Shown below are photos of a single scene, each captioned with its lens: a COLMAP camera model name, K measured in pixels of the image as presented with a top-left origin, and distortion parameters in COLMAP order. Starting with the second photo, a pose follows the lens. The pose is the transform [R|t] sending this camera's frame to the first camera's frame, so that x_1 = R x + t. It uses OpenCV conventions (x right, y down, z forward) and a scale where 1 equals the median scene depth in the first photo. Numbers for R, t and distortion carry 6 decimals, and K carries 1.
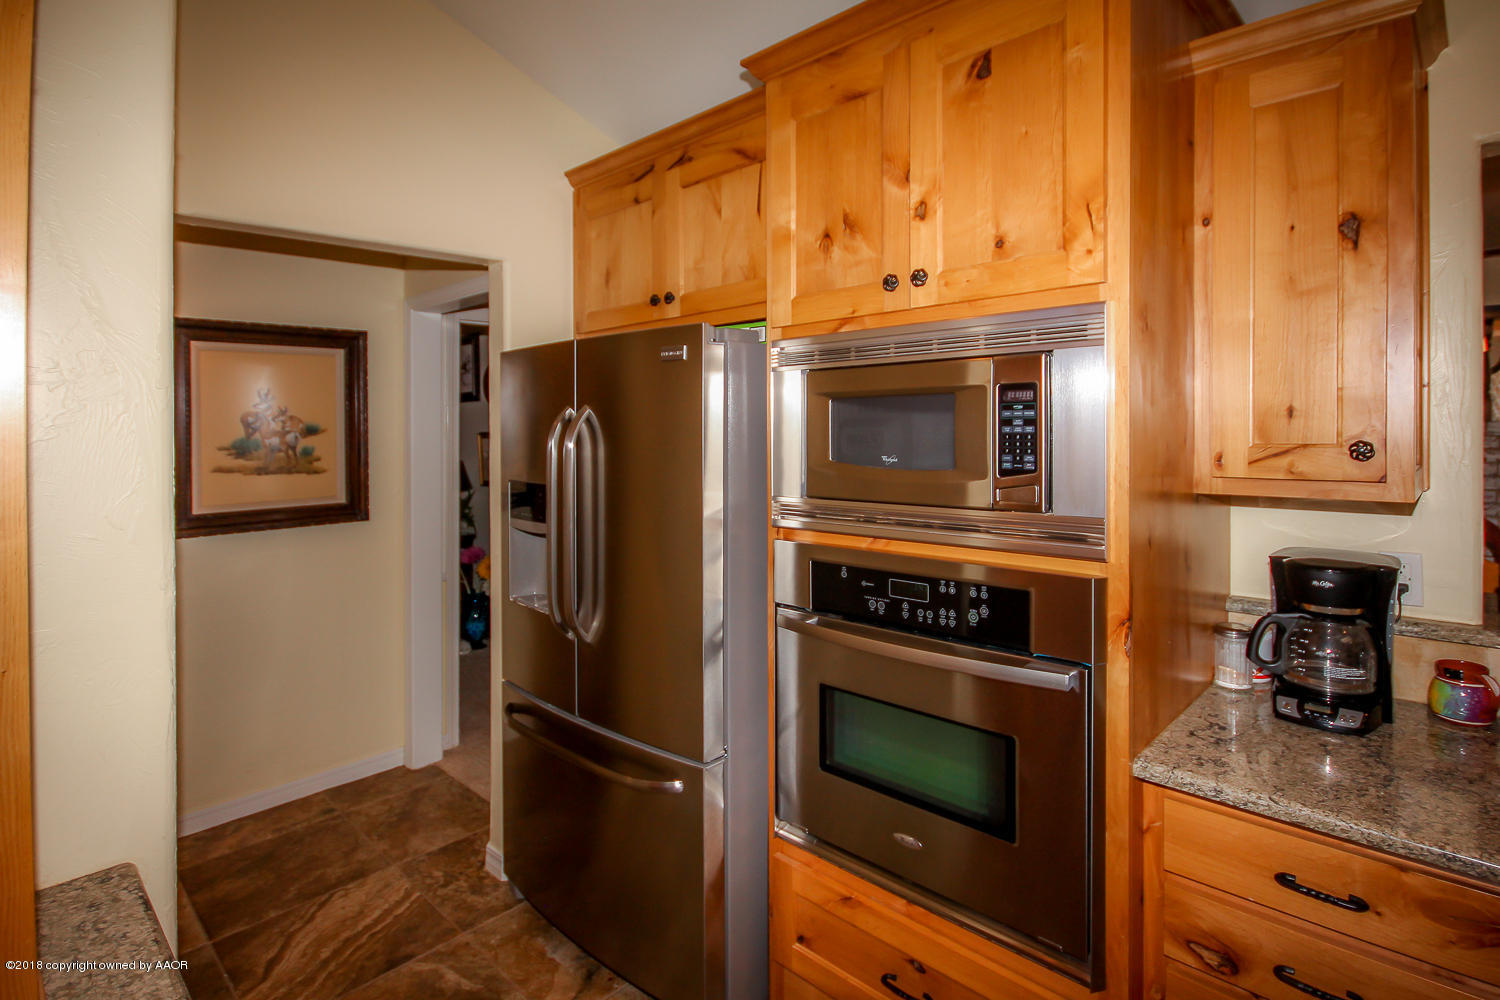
lens RADIAL K [[731.1, 0, 749.5], [0, 731.1, 456.0], [0, 0, 1]] dist [-0.001480, 0.000678]
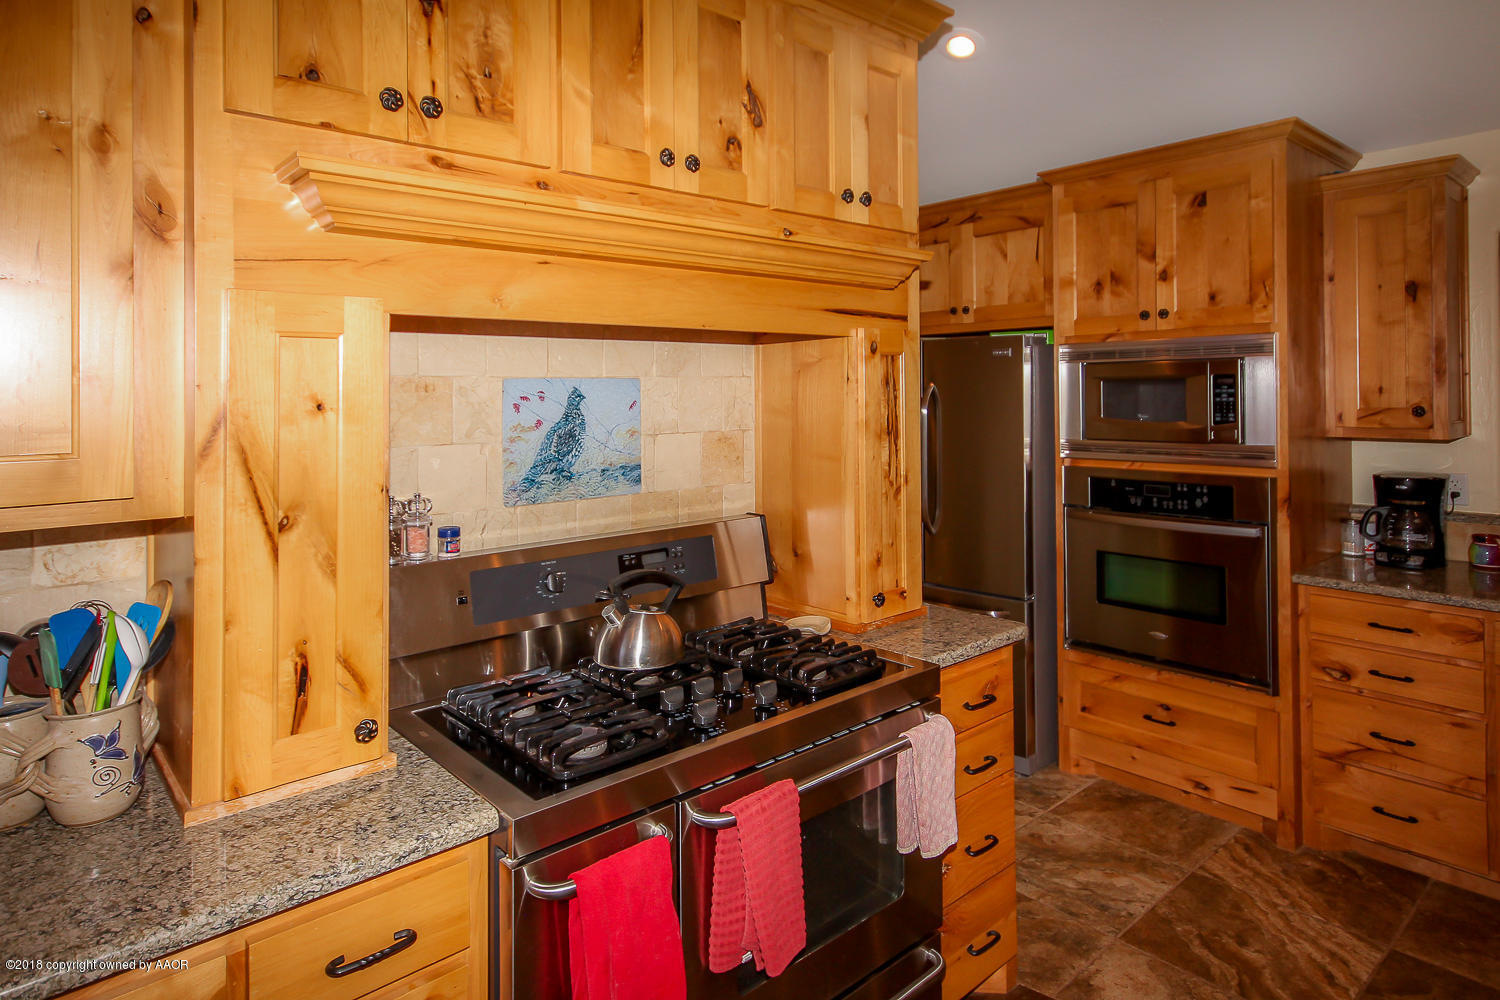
lens RADIAL K [[889.0, 0, 748.7], [0, 889.0, 398.6], [0, 0, 1]] dist [0.008447, -0.000586]
pose [[0.998872, 0.003793, -0.047340, -0.669147], [-0.005254, 0.999512, -0.030786, 0.034441], [0.047200, 0.031000, 0.998404, -1.198951]]
